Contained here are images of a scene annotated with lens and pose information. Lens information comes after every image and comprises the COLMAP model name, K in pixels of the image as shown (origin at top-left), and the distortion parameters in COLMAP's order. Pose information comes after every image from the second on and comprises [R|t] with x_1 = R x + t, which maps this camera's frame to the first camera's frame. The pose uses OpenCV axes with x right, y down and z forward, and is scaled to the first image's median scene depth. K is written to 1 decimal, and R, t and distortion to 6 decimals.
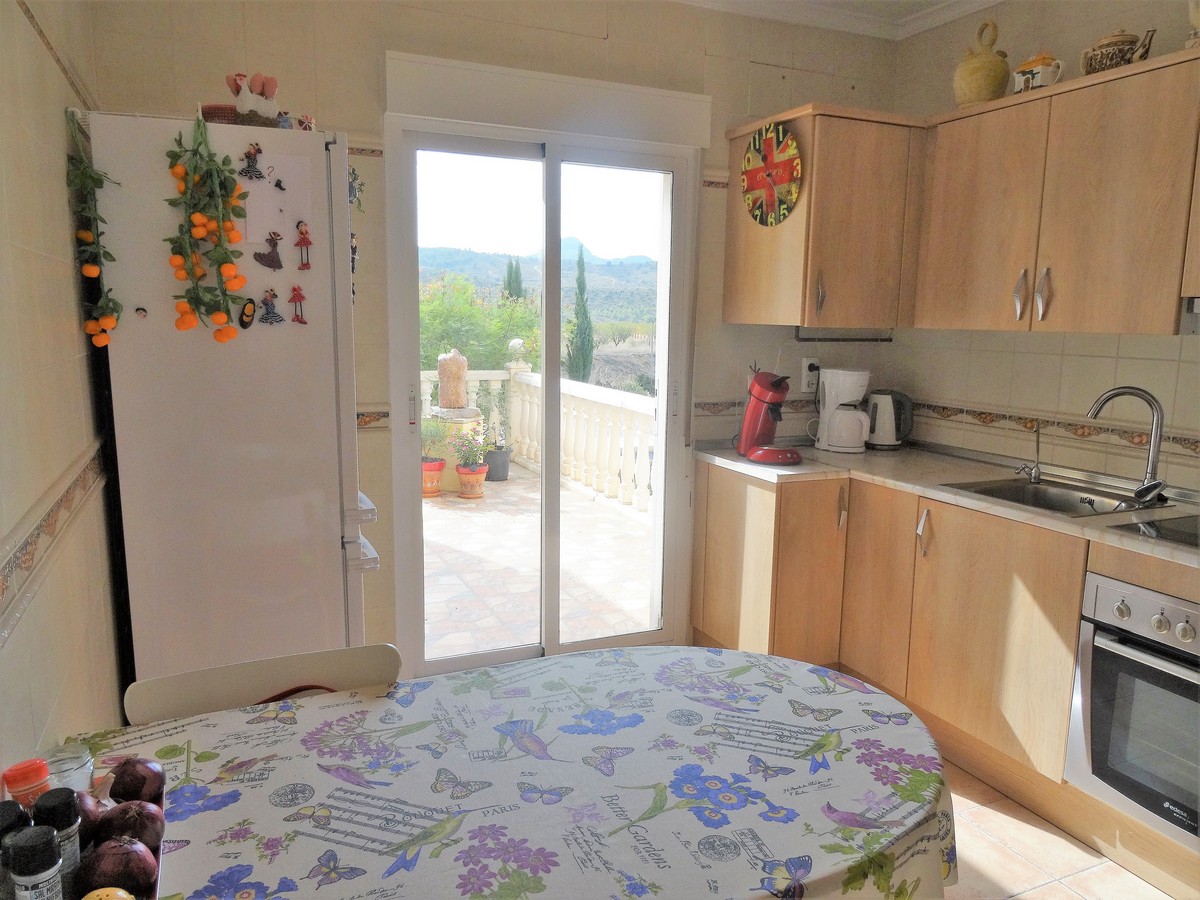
lens RADIAL K [[858.0, 0, 600.0], [0, 858.0, 450.0], [0, 0, 1]] dist [-0.001706, -0.000910]
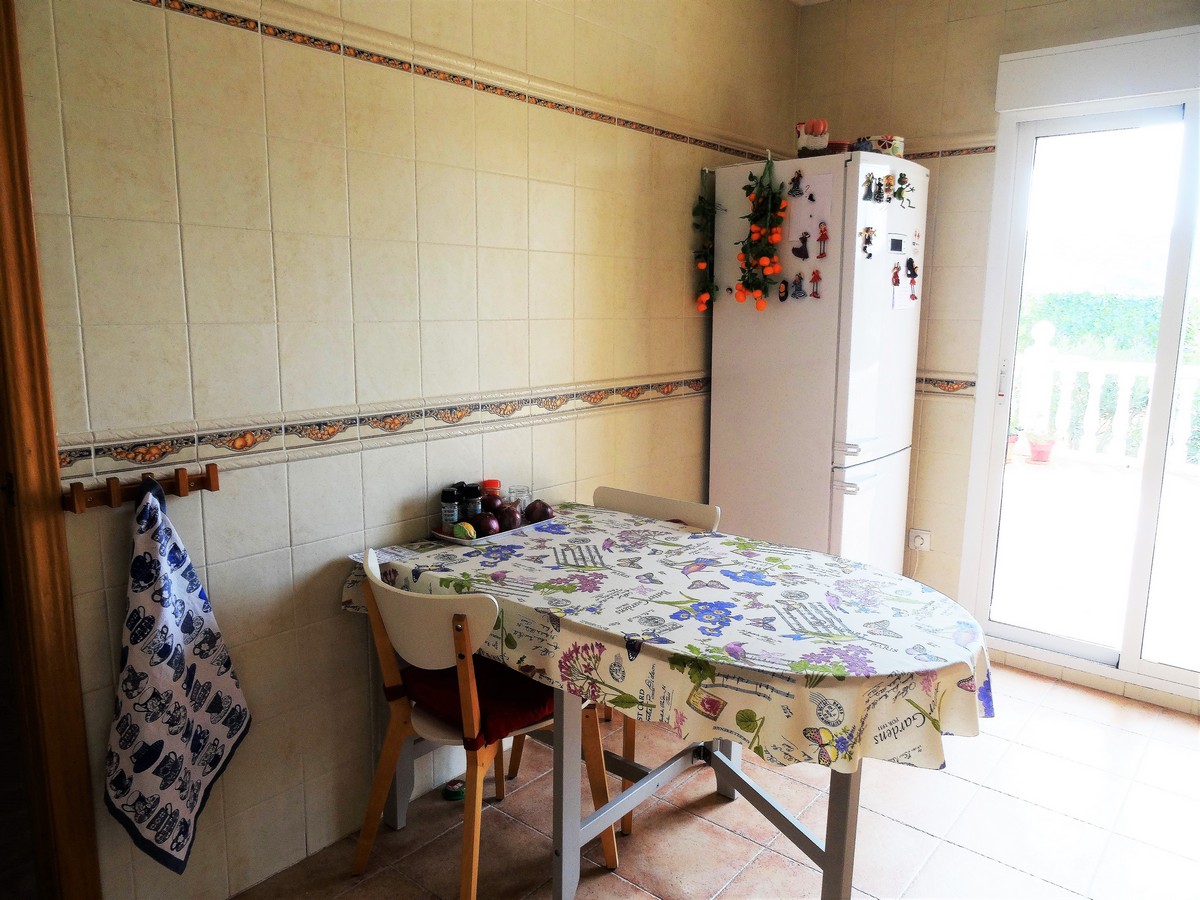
lens RADIAL K [[858.0, 0, 600.0], [0, 858.0, 450.0], [0, 0, 1]] dist [-0.001706, -0.000910]
pose [[0.440764, 0.147789, -0.885373, 1.073400], [-0.145259, 0.985096, 0.092120, 0.022074], [0.885792, 0.088005, 0.455662, 0.136603]]
